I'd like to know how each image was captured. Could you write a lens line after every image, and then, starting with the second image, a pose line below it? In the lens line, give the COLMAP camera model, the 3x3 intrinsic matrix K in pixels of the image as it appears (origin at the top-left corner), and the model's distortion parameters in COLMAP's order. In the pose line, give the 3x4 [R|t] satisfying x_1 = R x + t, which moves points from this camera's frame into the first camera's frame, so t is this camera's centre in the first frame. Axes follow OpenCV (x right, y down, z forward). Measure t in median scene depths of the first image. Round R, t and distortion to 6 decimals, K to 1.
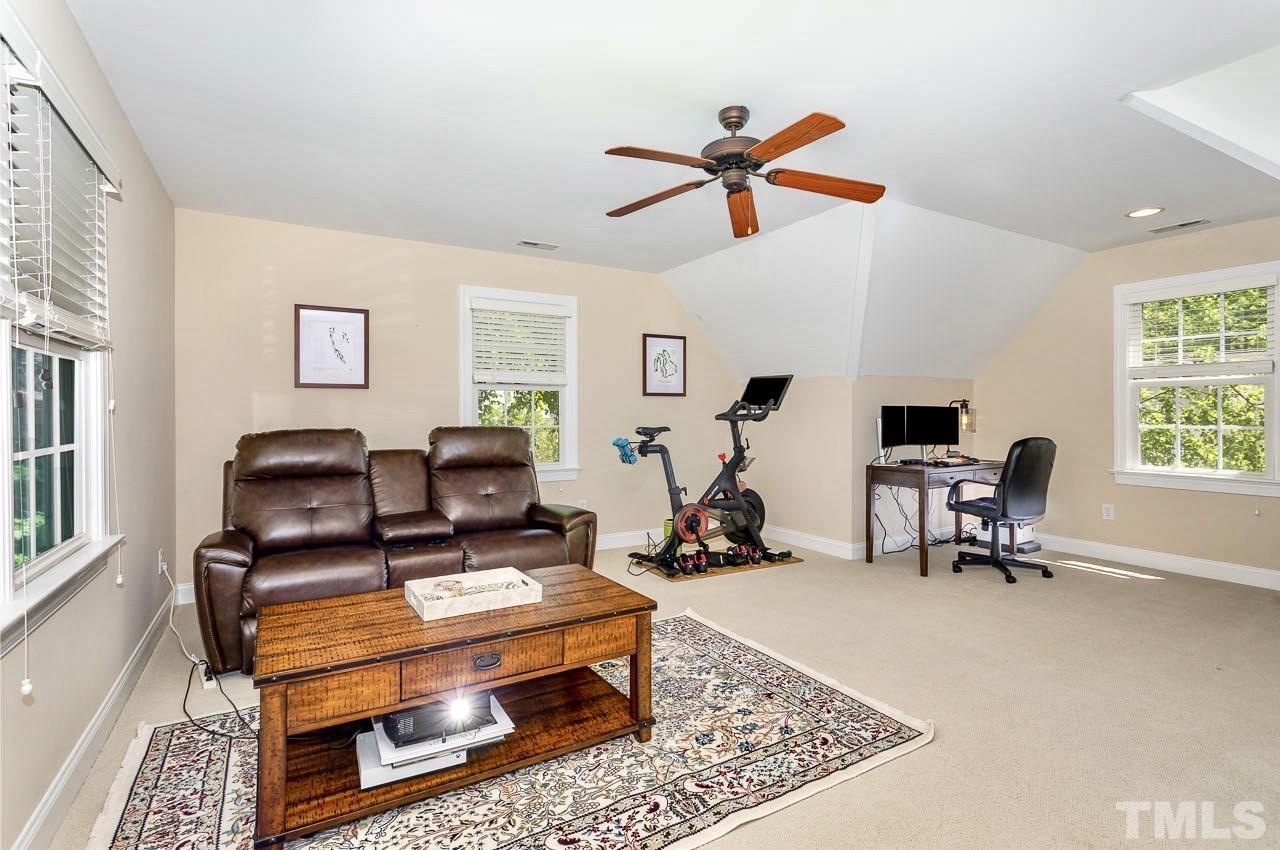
lens RADIAL K [[628.5, 0, 642.7], [0, 628.5, 422.5], [0, 0, 1]] dist [-0.005302, 0.001809]
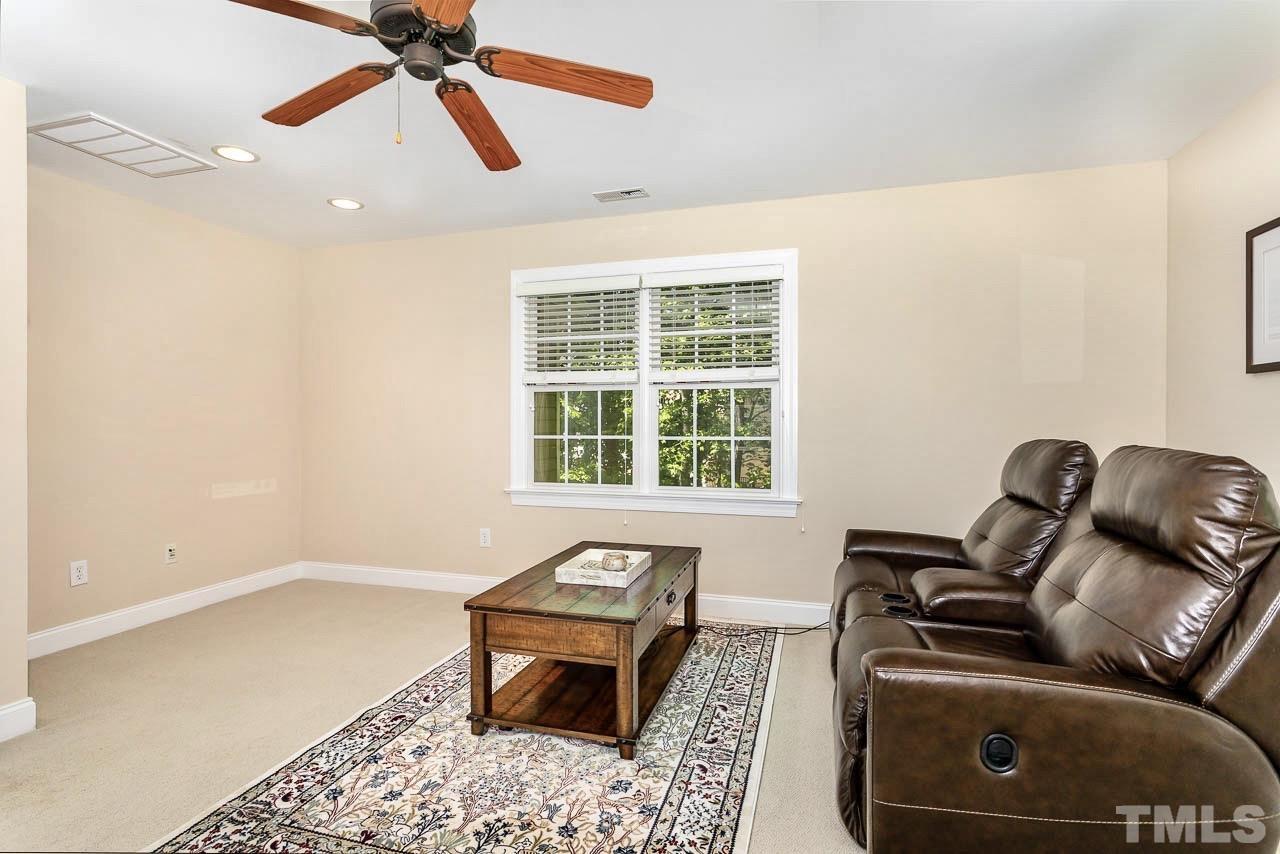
lens RADIAL K [[628.5, 0, 628.1], [0, 628.5, 427.9], [0, 0, 1]] dist [-0.005302, 0.001809]
pose [[-0.754355, 0.010018, -0.656391, 0.428600], [-0.004434, 0.999783, 0.020355, -0.021911], [0.656452, 0.018265, -0.754147, 1.684627]]
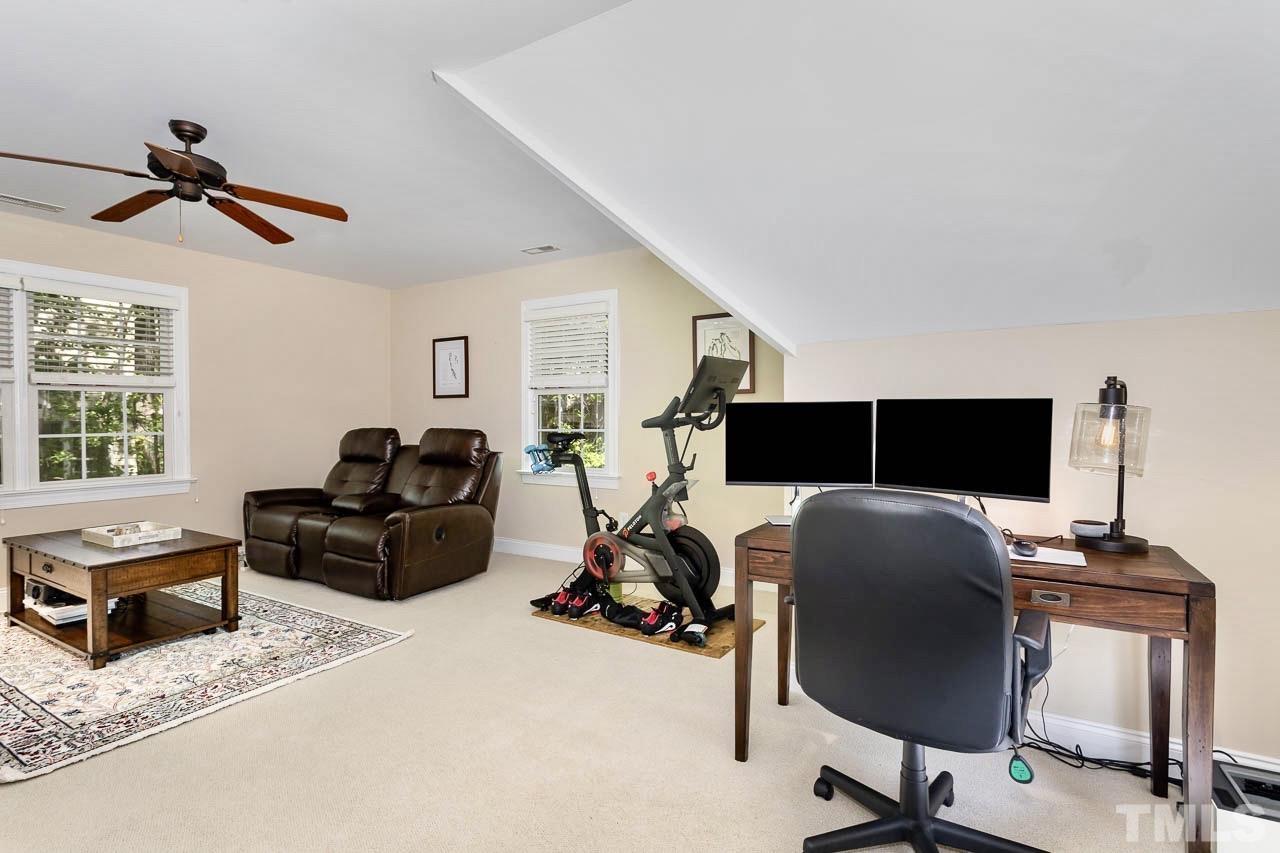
lens RADIAL K [[628.5, 0, 637.8], [0, 628.5, 431.2], [0, 0, 1]] dist [-0.005302, 0.001809]
pose [[0.447203, 0.021674, -0.894170, 1.442461], [-0.009175, 0.999765, 0.019644, -0.022986], [0.894386, -0.000581, 0.447296, 1.236642]]
